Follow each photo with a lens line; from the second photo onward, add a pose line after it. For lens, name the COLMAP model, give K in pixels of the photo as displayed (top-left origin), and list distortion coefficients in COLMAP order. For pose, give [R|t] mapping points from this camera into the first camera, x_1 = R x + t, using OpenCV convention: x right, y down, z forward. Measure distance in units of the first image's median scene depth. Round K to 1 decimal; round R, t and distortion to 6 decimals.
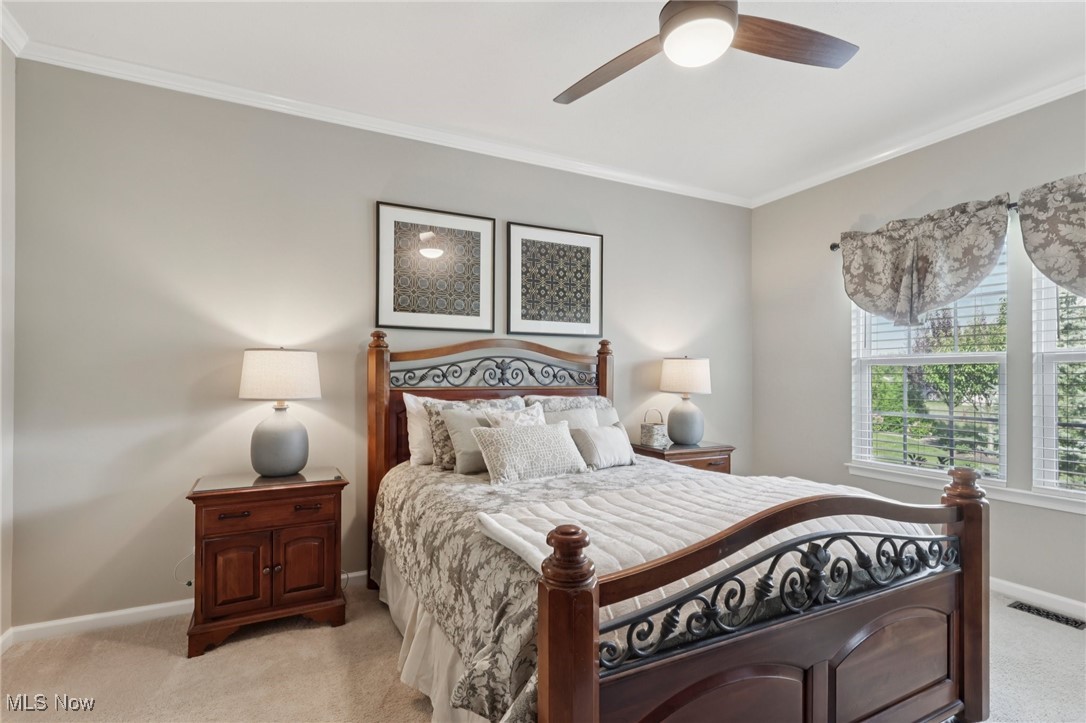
lens RADIAL K [[510.1, 0, 547.6], [0, 510.1, 366.5], [0, 0, 1]] dist [-0.003941, 0.002678]
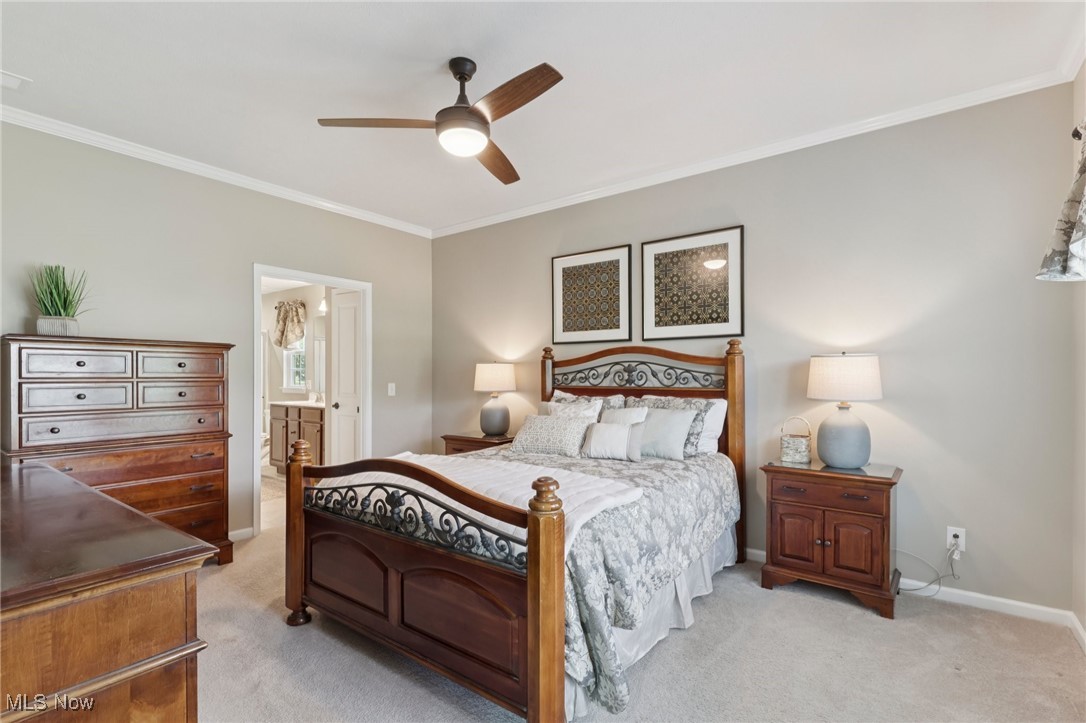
lens RADIAL K [[510.1, 0, 550.6], [0, 510.1, 370.1], [0, 0, 1]] dist [-0.003941, 0.002678]
pose [[0.448852, -0.013574, -0.893503, 0.873562], [0.019338, 0.999798, -0.005474, 0.003437], [0.893397, -0.014821, 0.449024, 0.309028]]
